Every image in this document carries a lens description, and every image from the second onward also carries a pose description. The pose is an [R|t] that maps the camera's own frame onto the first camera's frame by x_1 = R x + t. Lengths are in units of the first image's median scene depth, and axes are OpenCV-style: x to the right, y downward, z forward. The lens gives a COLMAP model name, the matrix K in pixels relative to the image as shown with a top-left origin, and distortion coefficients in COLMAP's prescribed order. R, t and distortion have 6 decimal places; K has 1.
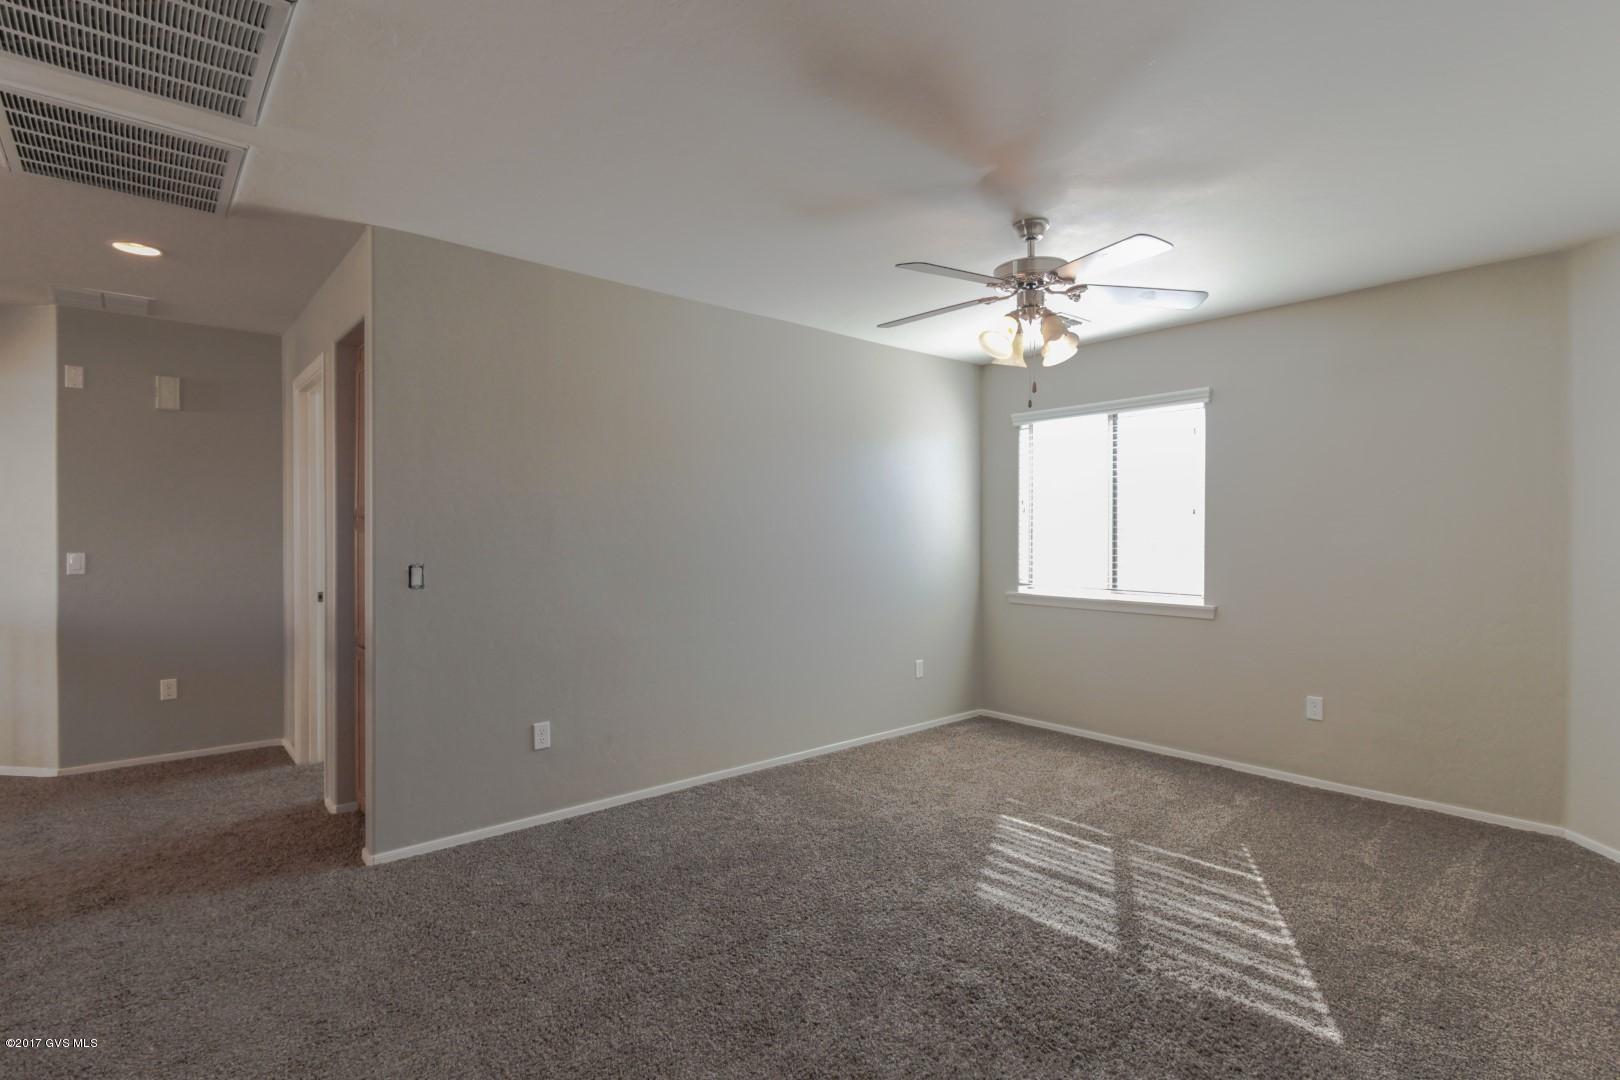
lens RADIAL K [[778.4, 0, 804.5], [0, 778.4, 541.4], [0, 0, 1]] dist [0.023608, -0.000069]
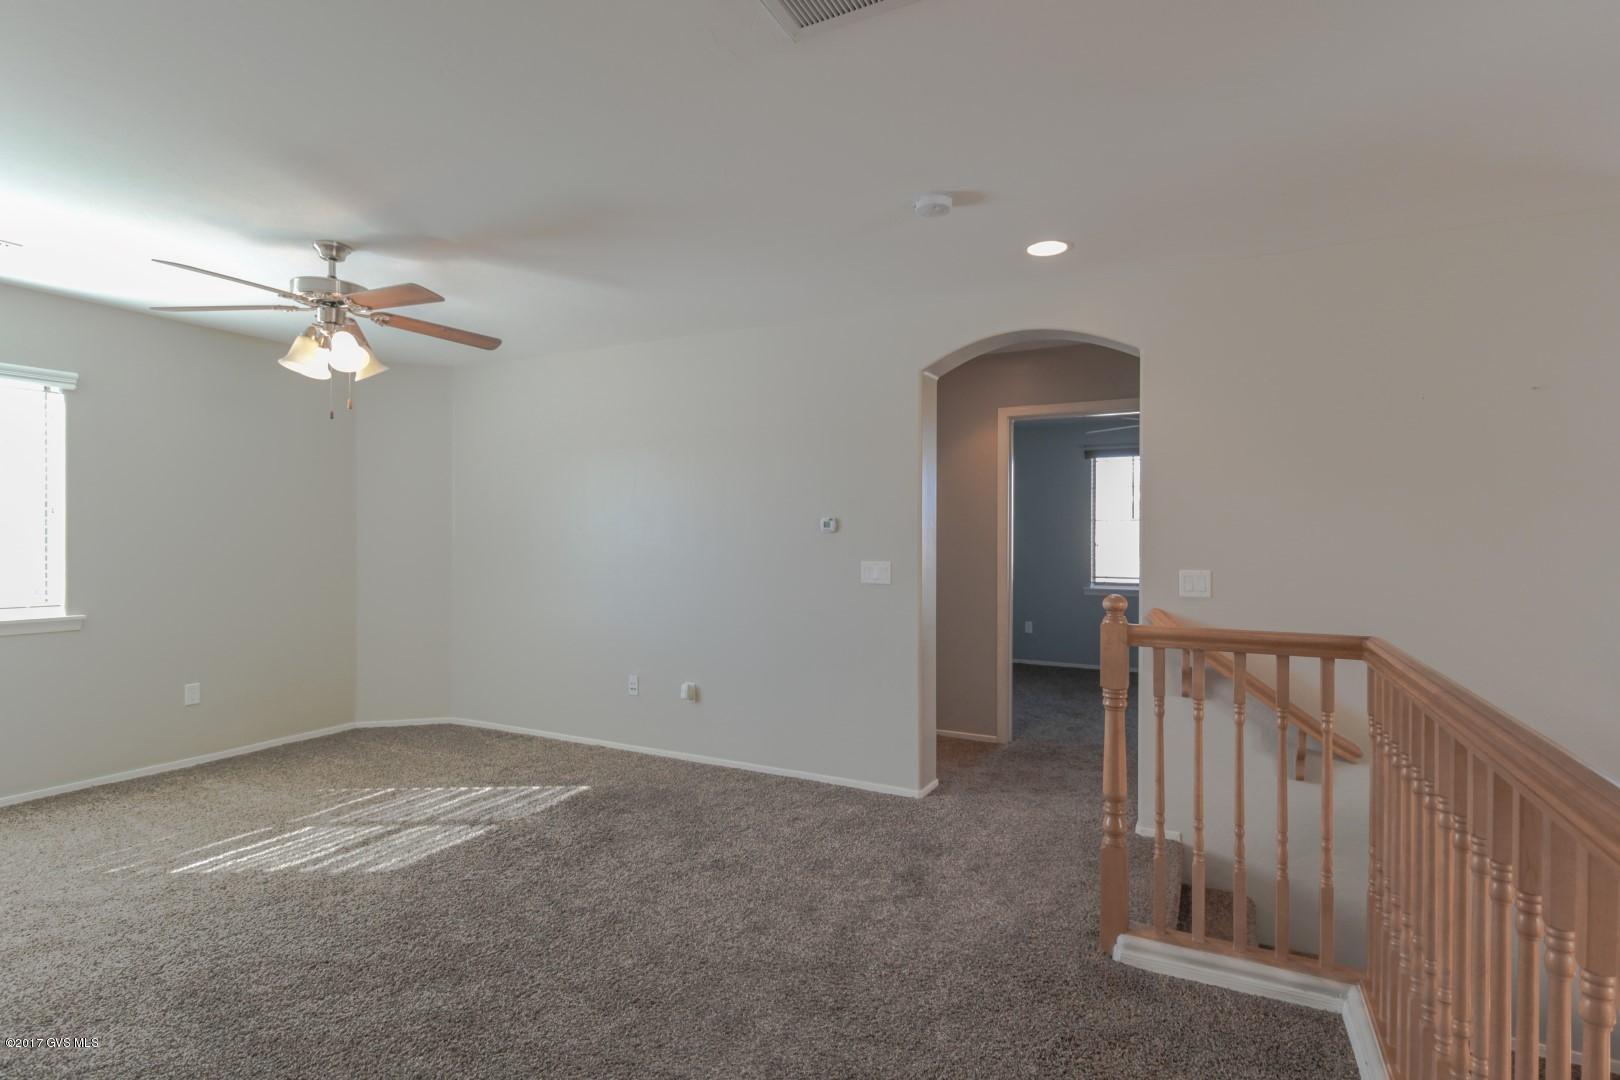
lens RADIAL K [[778.4, 0, 804.5], [0, 778.4, 541.4], [0, 0, 1]] dist [0.023608, -0.000069]
pose [[-0.365111, -0.003947, 0.930956, -0.923061], [-0.002622, 0.999991, 0.003212, -0.012685], [-0.930960, -0.001269, -0.365118, 0.788294]]
